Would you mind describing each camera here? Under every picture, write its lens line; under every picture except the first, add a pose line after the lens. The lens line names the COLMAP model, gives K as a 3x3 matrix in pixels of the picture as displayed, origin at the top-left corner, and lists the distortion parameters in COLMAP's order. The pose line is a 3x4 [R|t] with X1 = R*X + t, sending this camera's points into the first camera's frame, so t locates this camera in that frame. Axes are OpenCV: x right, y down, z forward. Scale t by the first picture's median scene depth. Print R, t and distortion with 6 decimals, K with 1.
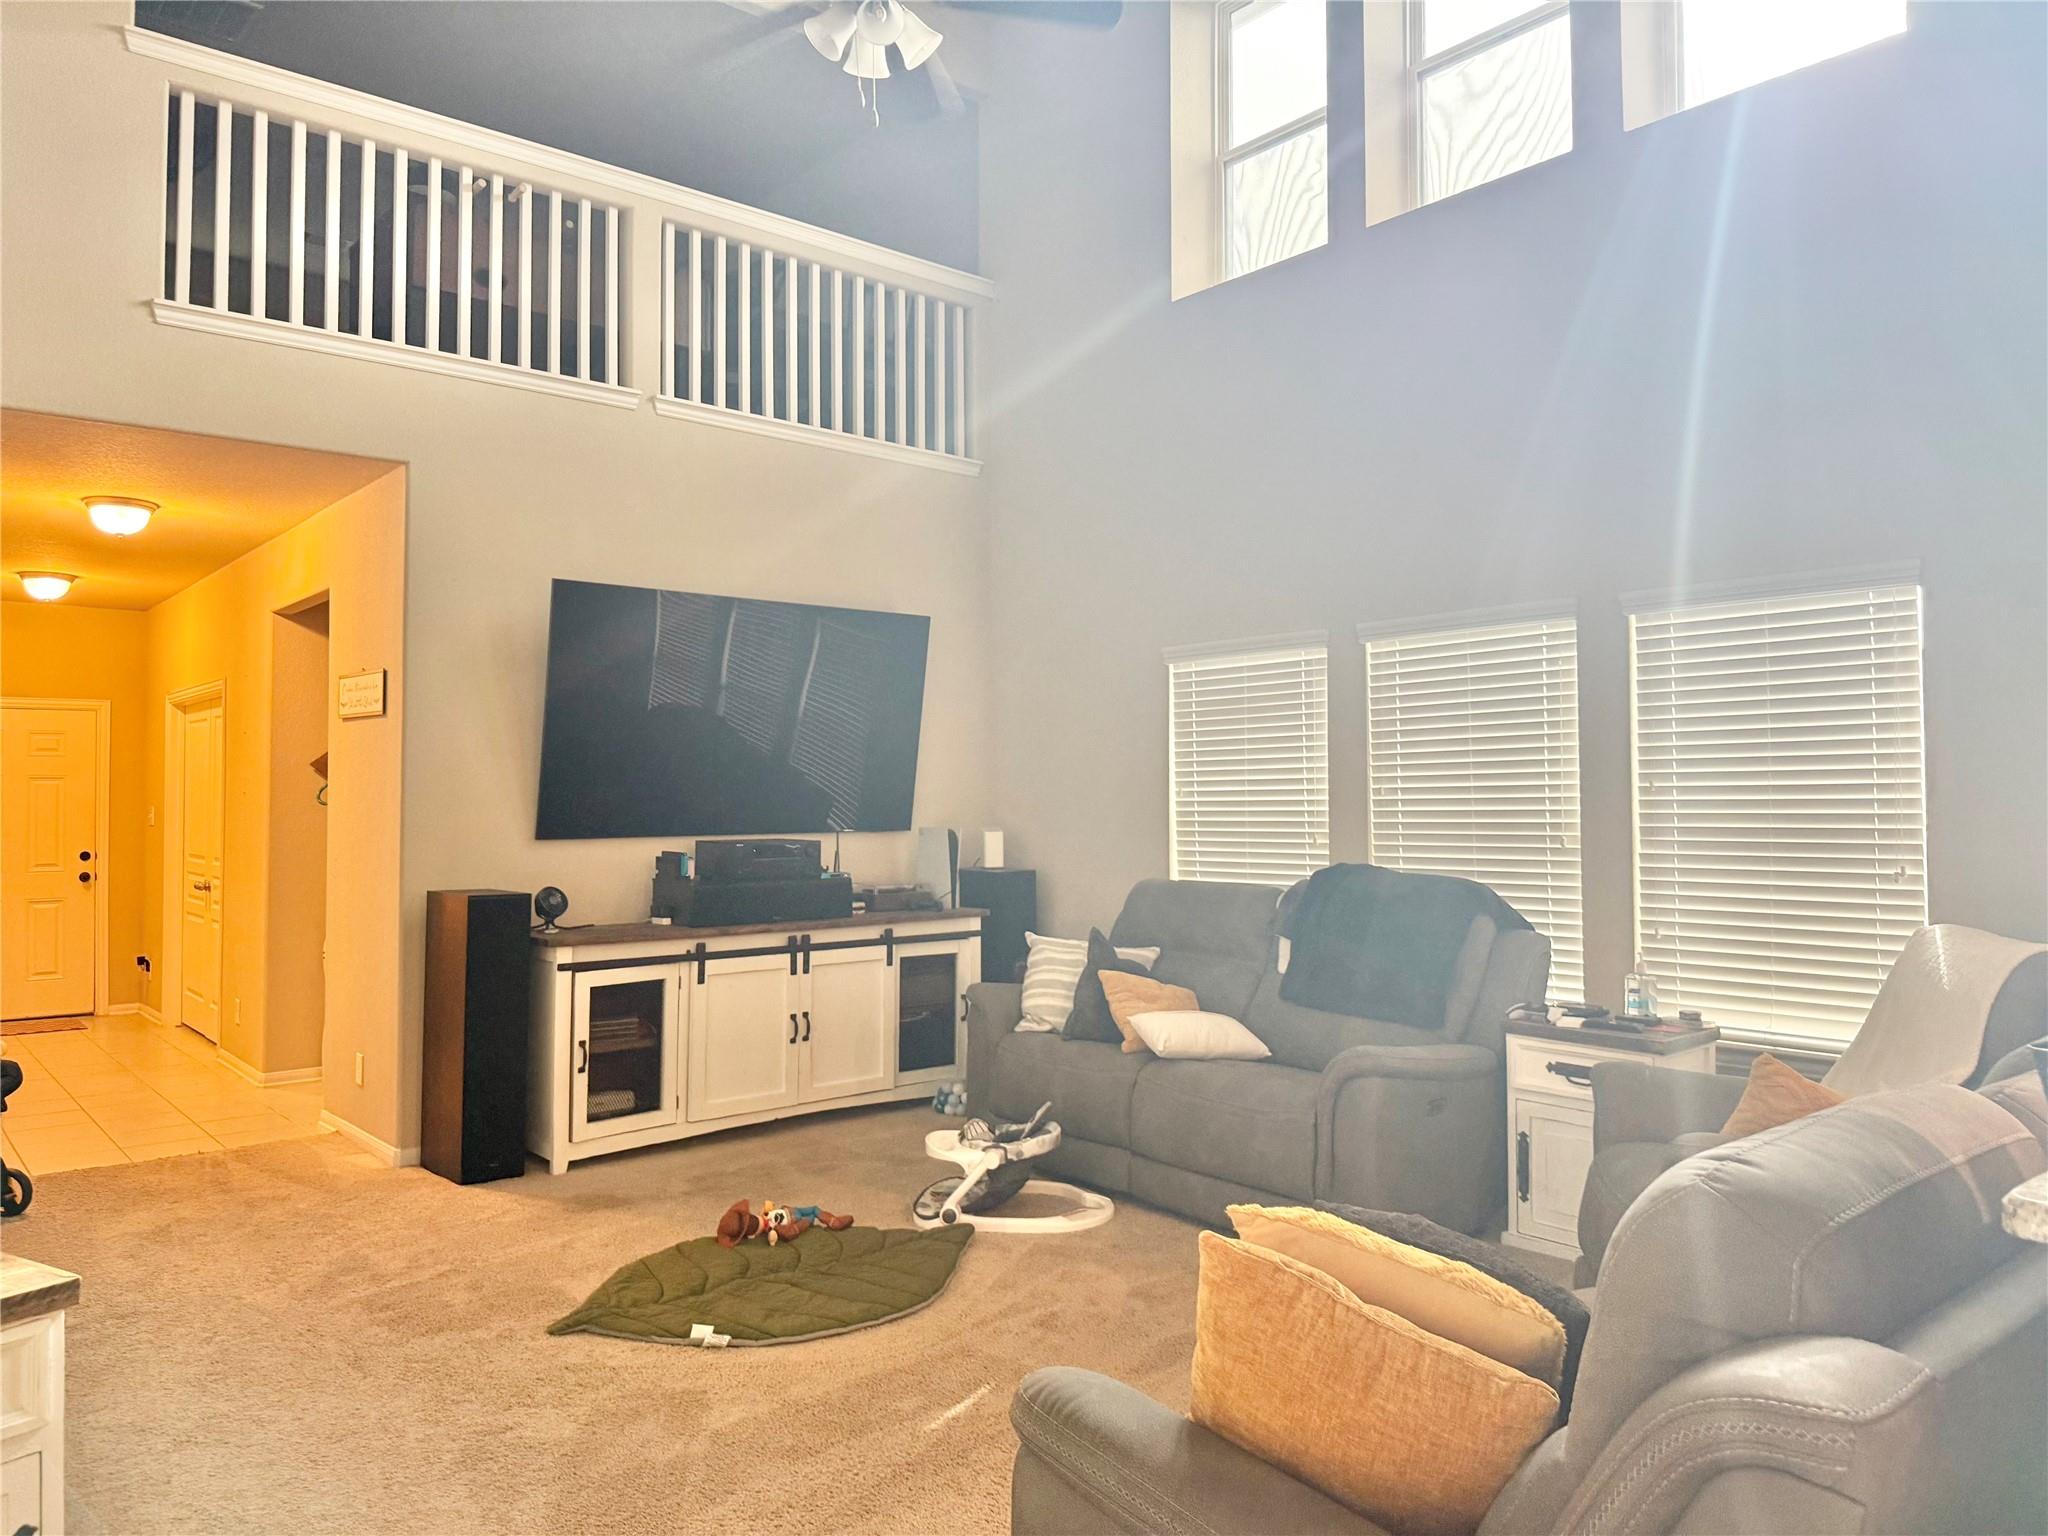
lens RADIAL K [[1461.1, 0, 1013.9], [0, 1461.1, 753.3], [0, 0, 1]] dist [0.162120, -0.269198]
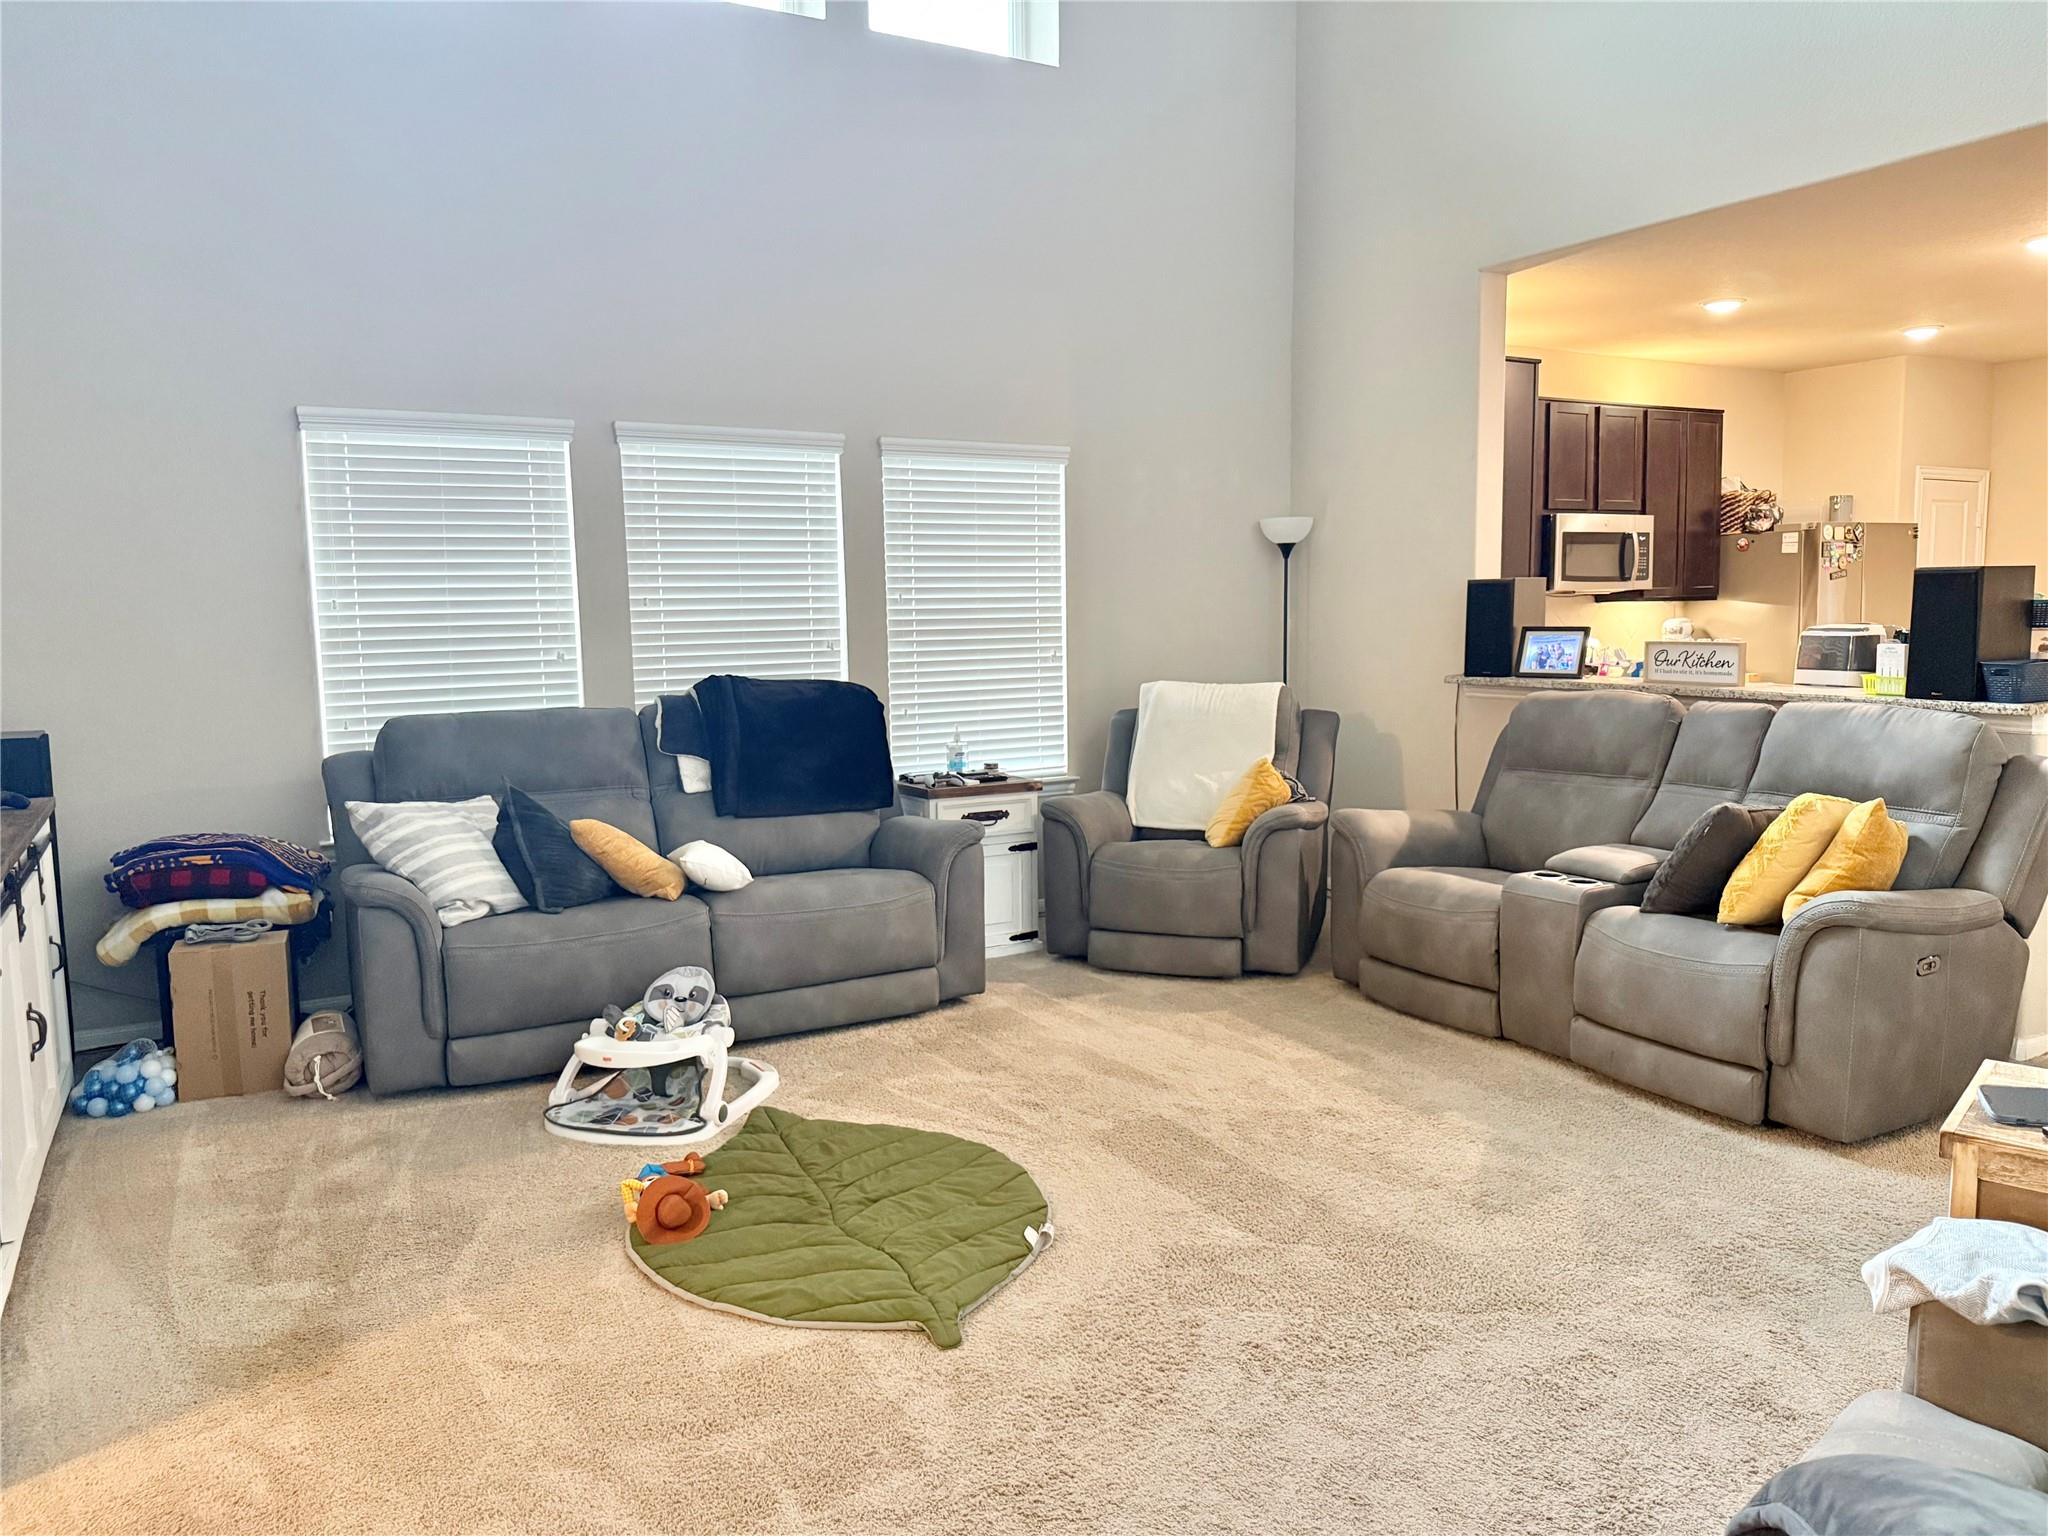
lens RADIAL K [[1461.1, 0, 1013.9], [0, 1461.1, 753.3], [0, 0, 1]] dist [0.162120, -0.269198]
pose [[0.158796, -0.081872, 0.983911, -0.750656], [-0.005613, 0.996465, 0.083822, 0.046440], [-0.987295, -0.018833, 0.157775, 0.680806]]
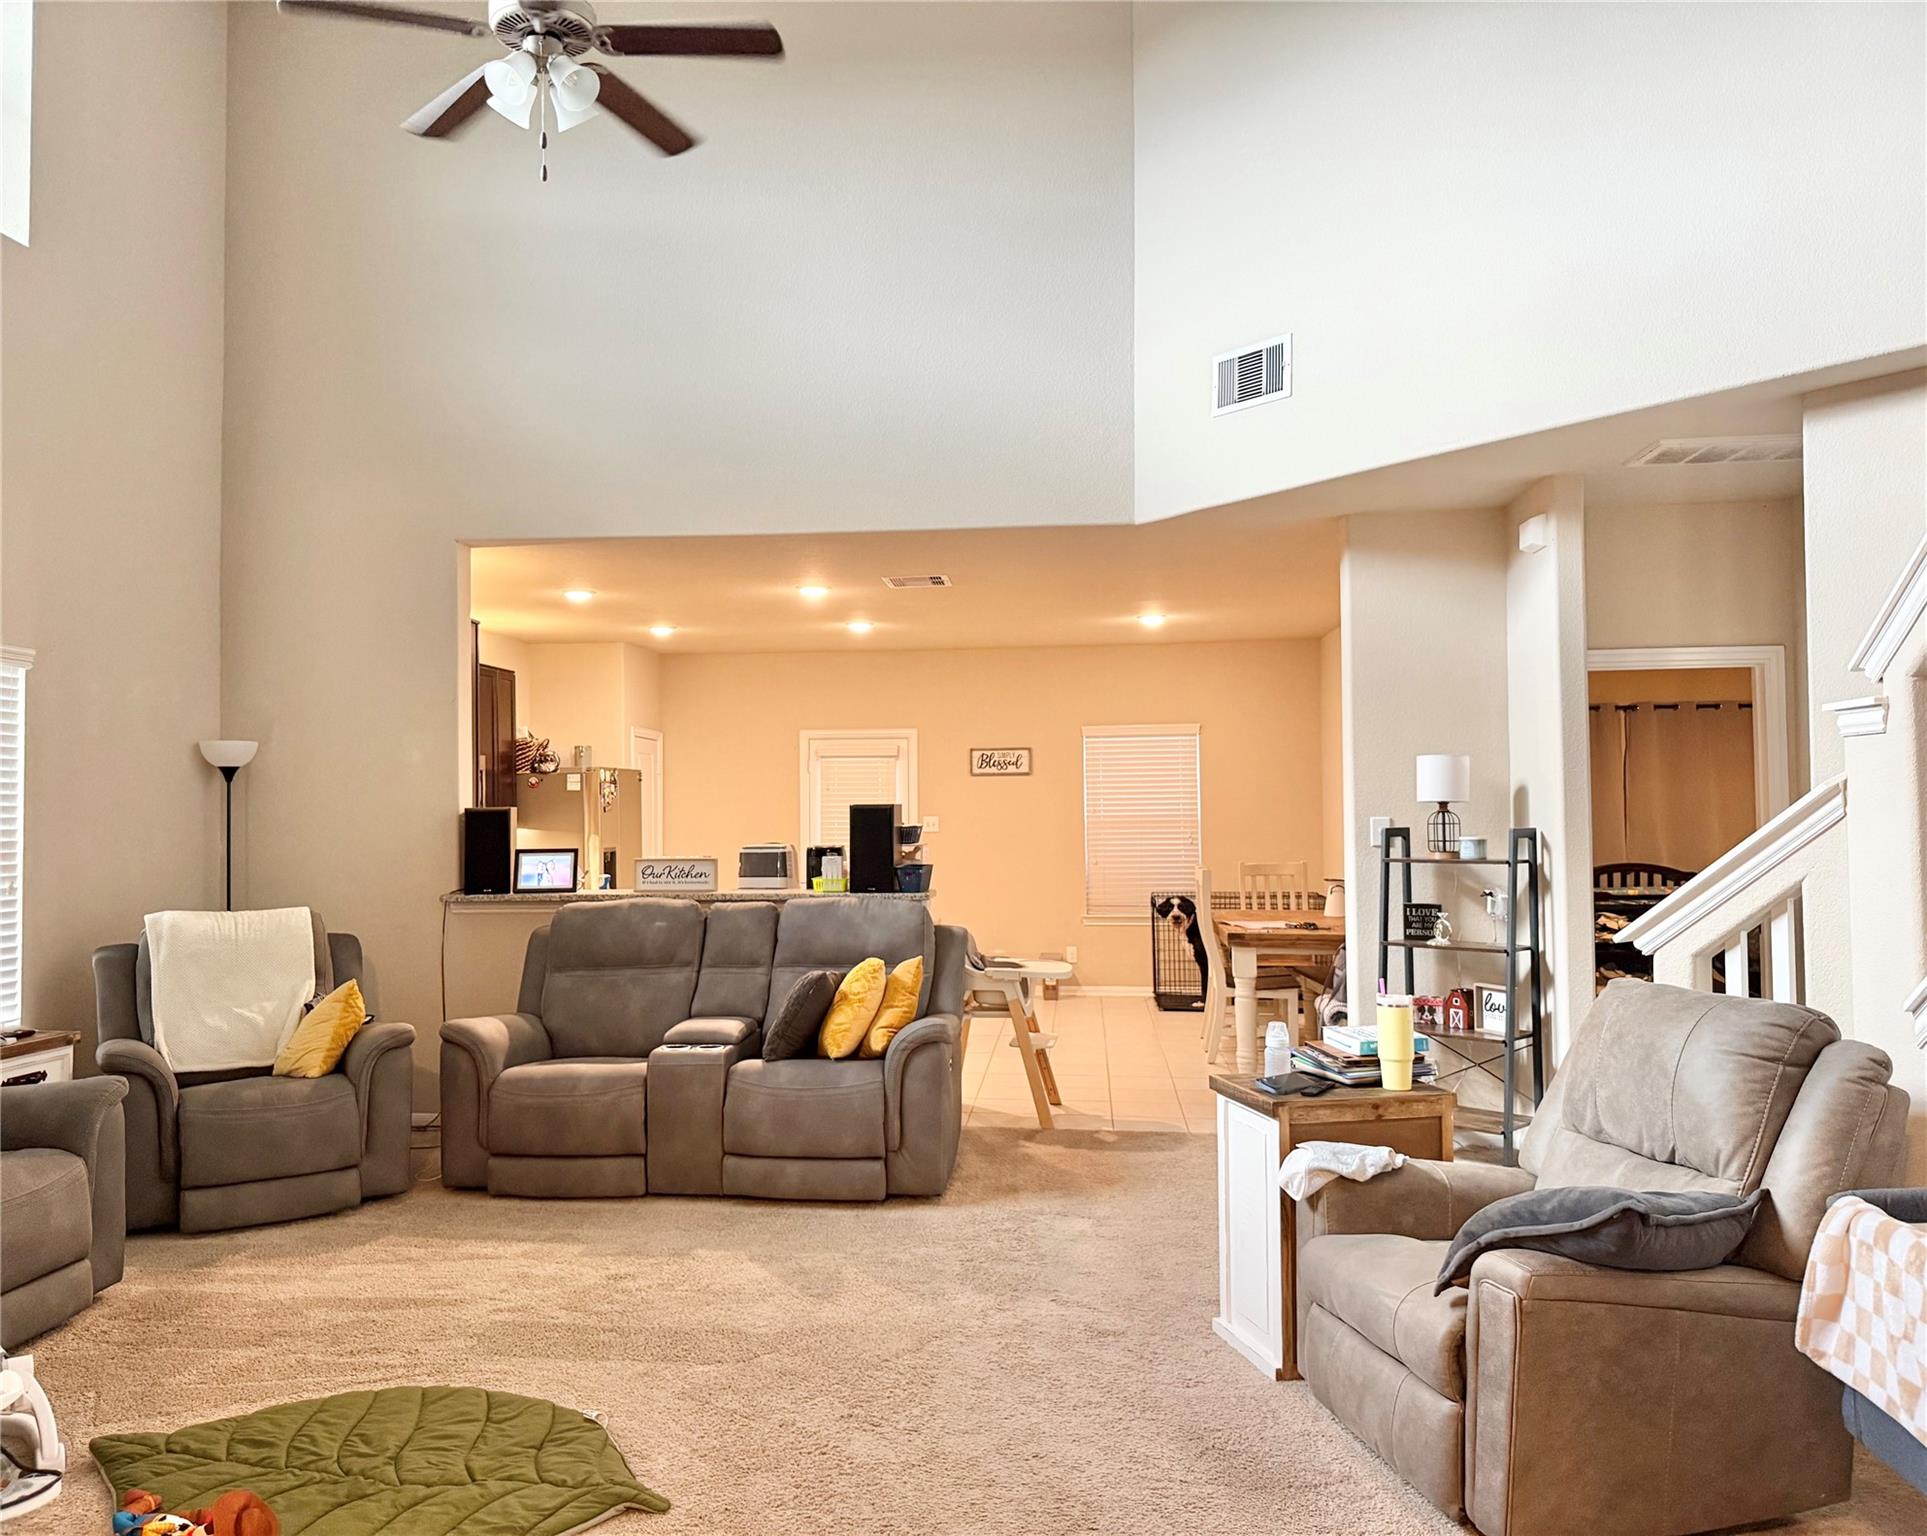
lens RADIAL K [[1433.0, 0, 959.8], [0, 1433.0, 730.1], [0, 0, 1]] dist [0.101029, -0.129081]
pose [[-0.699884, 0.068823, 0.710933, -0.747992], [0.010799, 0.996253, -0.085813, 0.052713], [-0.714175, -0.052382, -0.698004, 1.113706]]
